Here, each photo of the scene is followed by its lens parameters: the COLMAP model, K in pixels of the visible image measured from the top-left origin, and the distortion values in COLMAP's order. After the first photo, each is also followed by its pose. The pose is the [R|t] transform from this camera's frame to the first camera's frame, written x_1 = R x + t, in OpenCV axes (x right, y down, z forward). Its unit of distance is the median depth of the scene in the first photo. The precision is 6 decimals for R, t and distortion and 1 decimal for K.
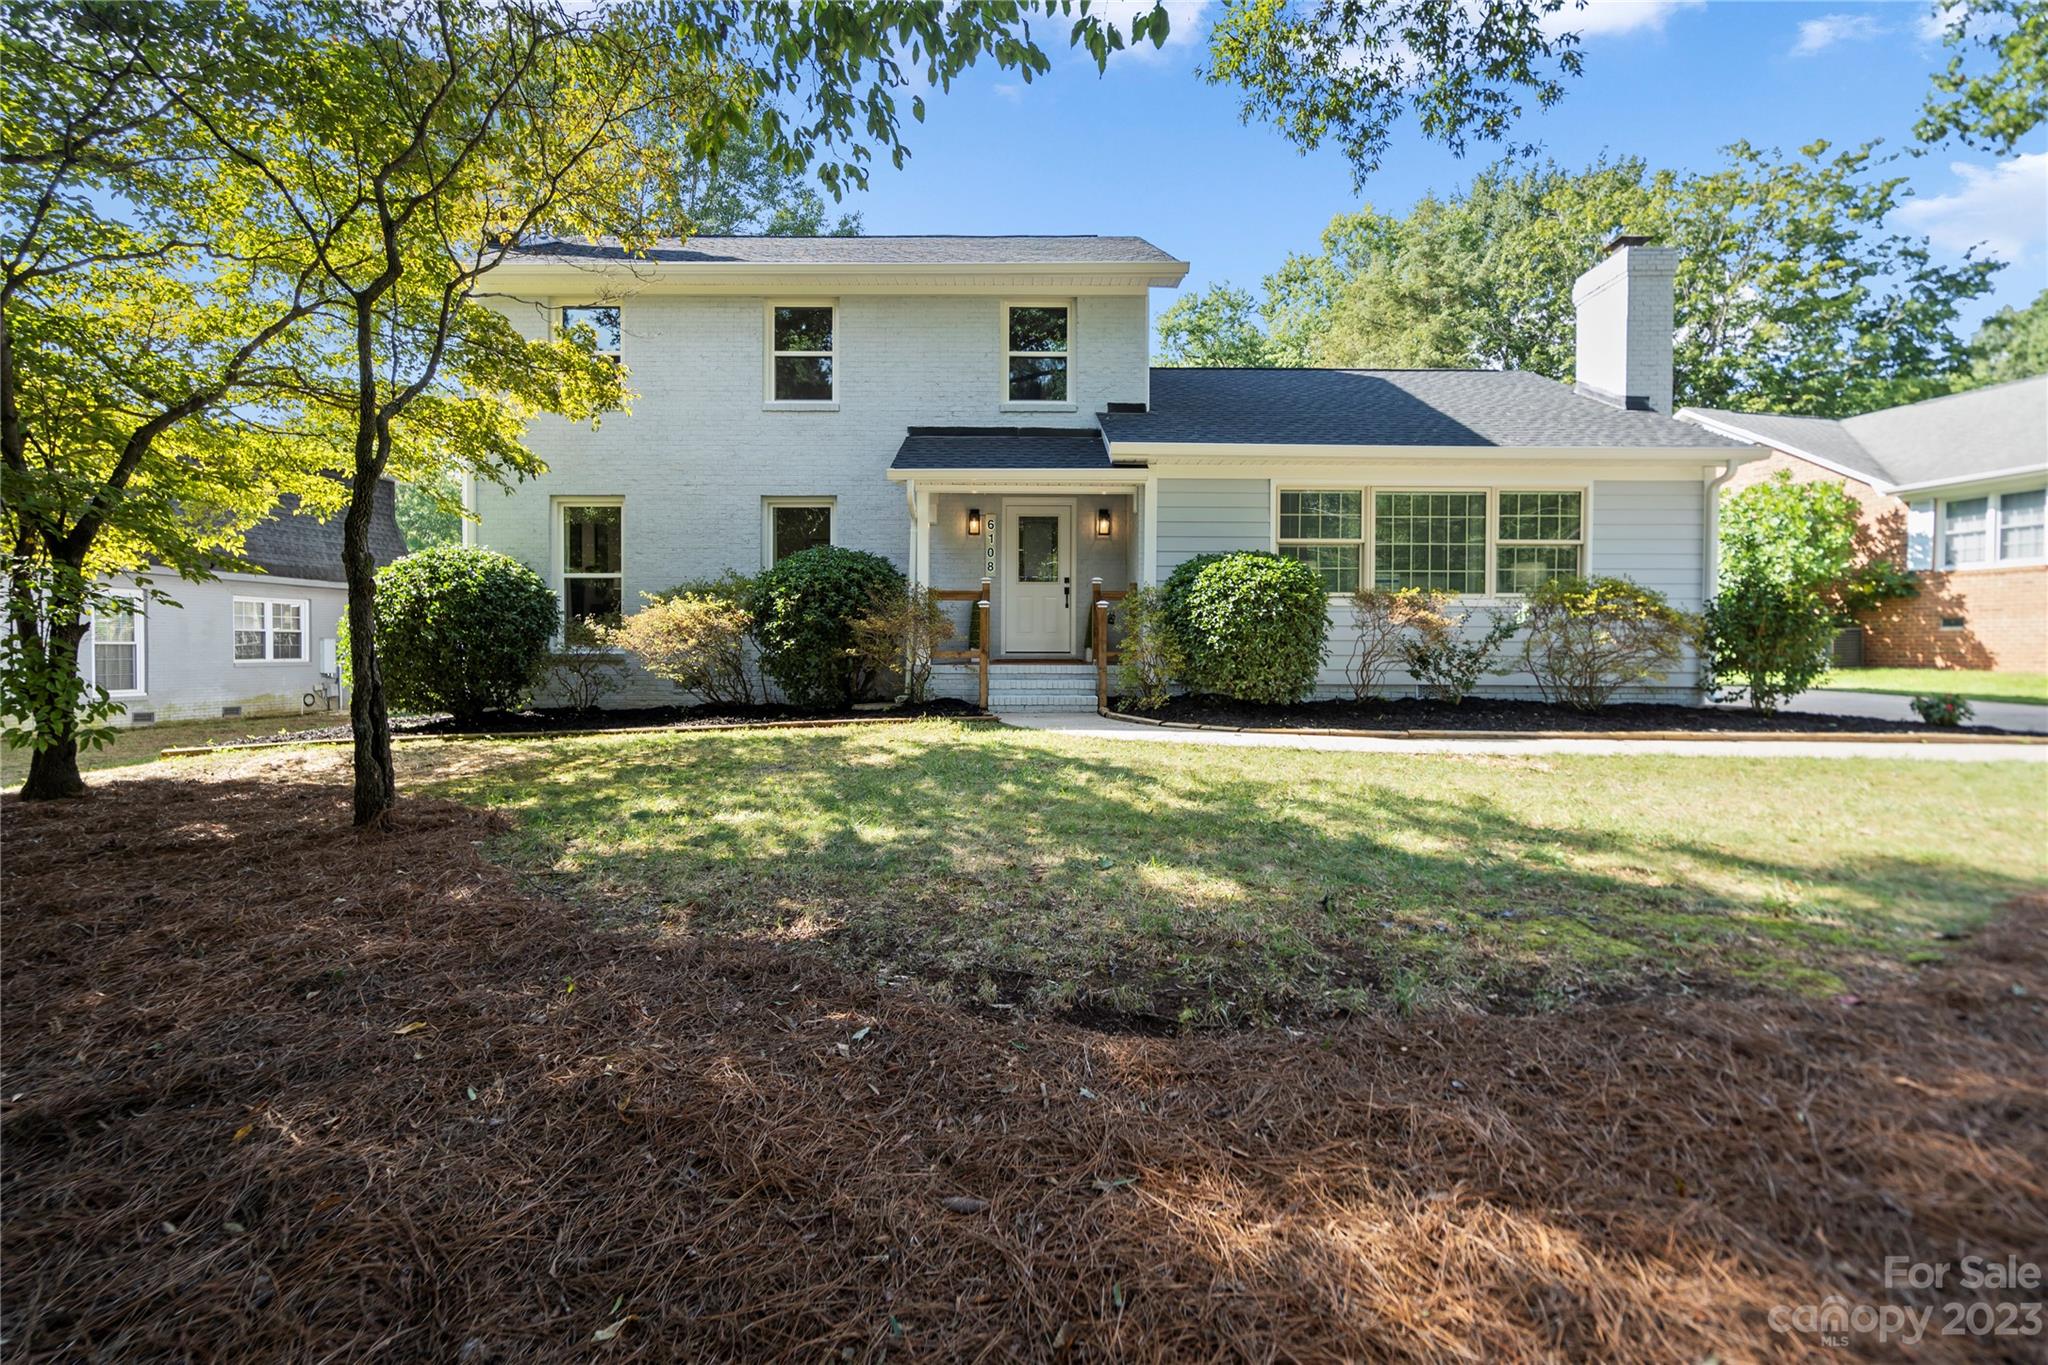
lens RADIAL K [[894.8, 0, 1025.0], [0, 894.8, 681.4], [0, 0, 1]] dist [0.009245, 0.000093]
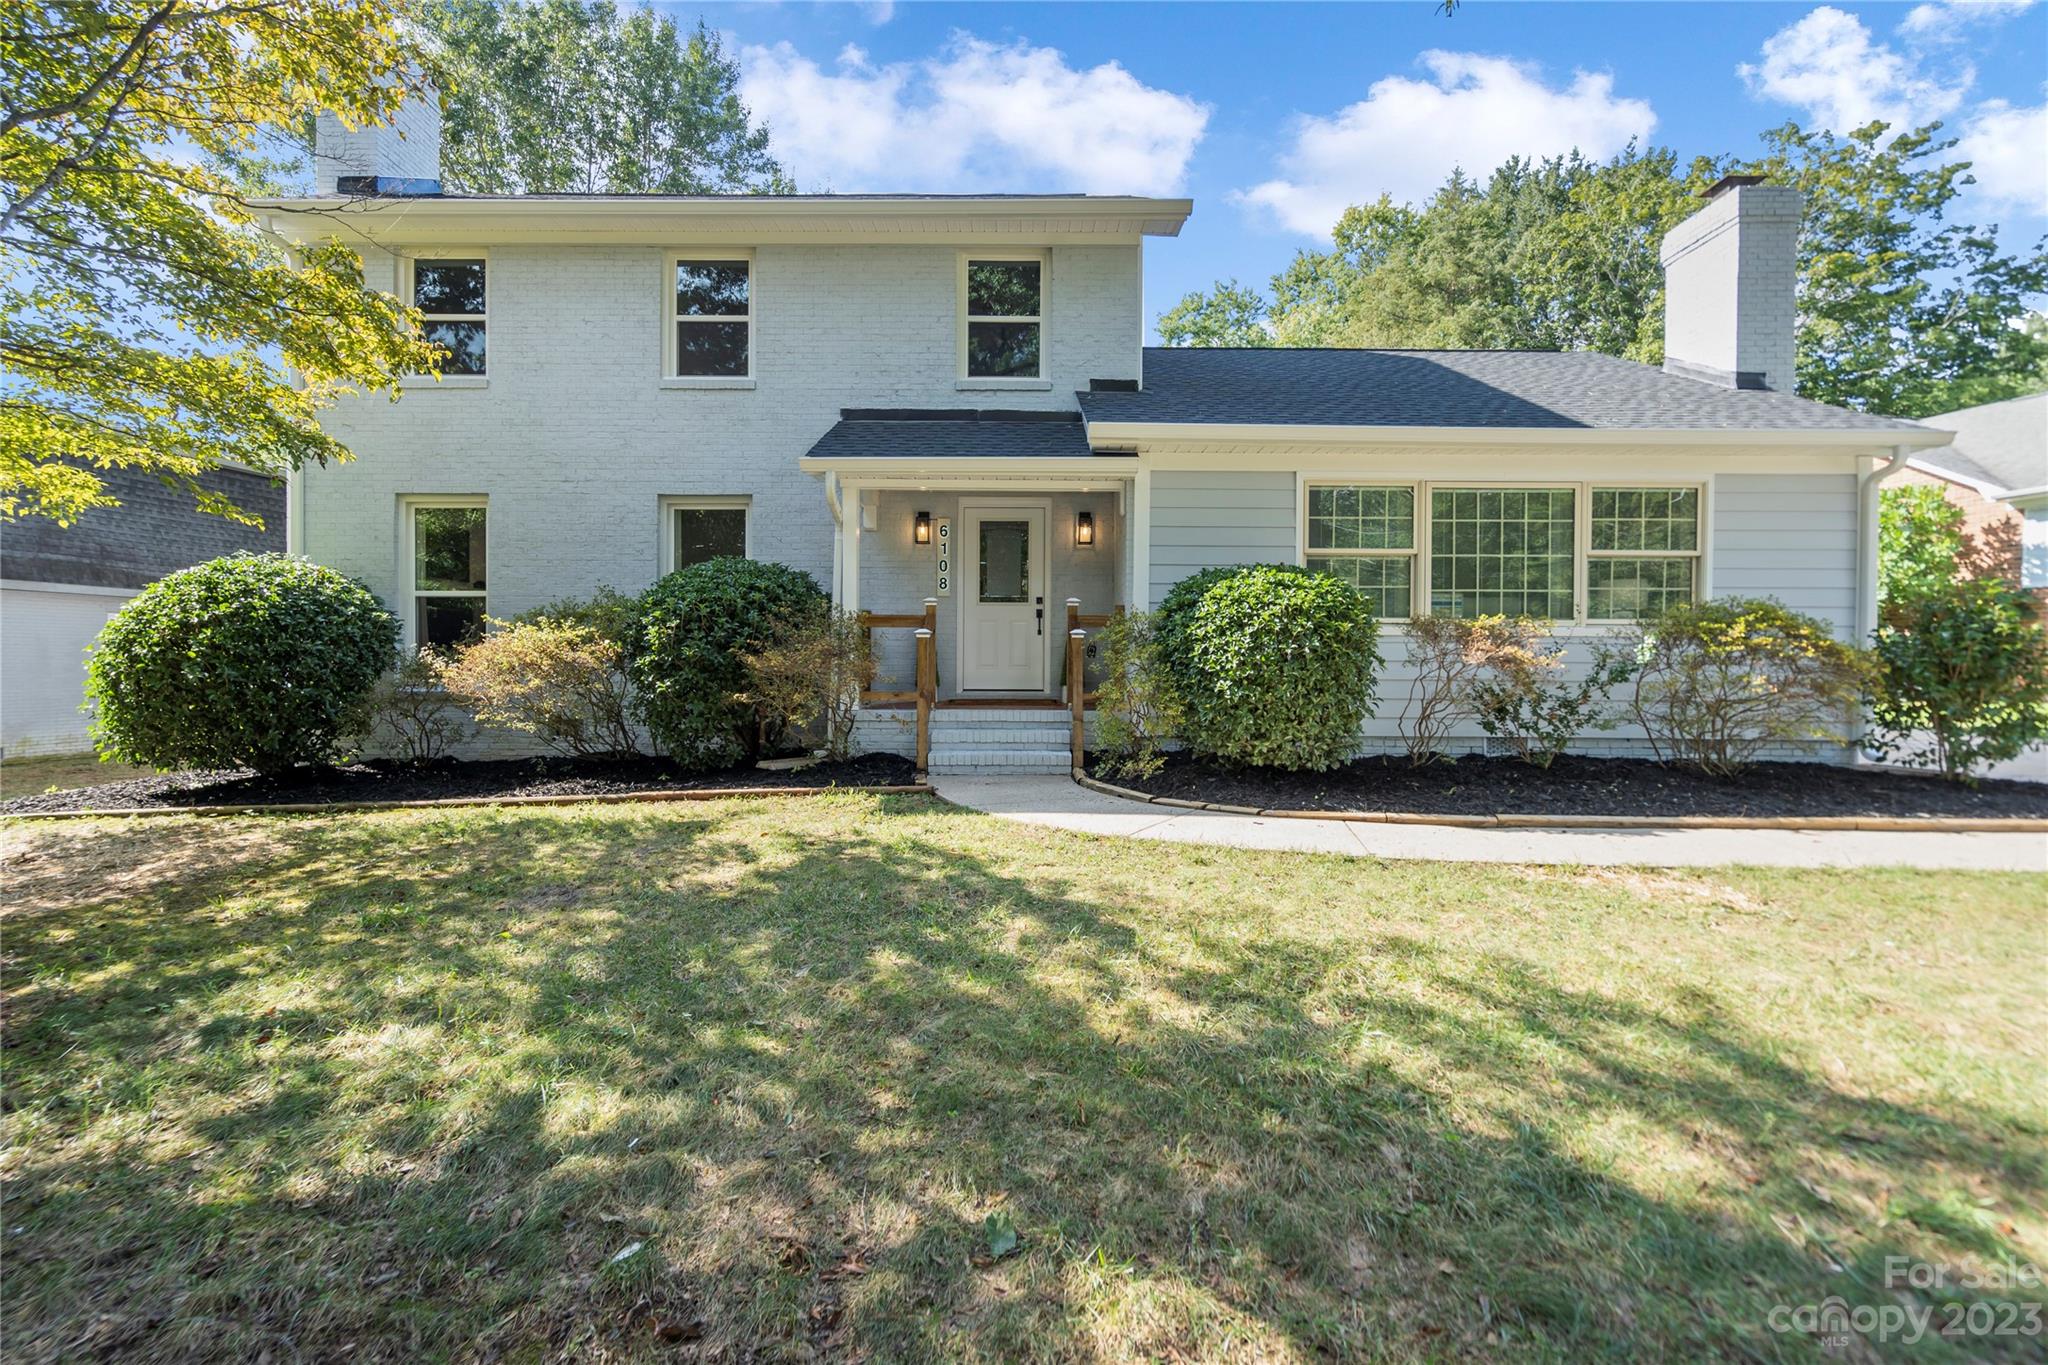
lens RADIAL K [[894.8, 0, 1023.1], [0, 894.8, 692.5], [0, 0, 1]] dist [0.009245, 0.000093]
pose [[0.999975, 0.002462, -0.006578, 0.042261], [-0.002477, 0.999994, -0.002259, -0.031933], [0.006573, 0.002275, 0.999976, 0.220469]]
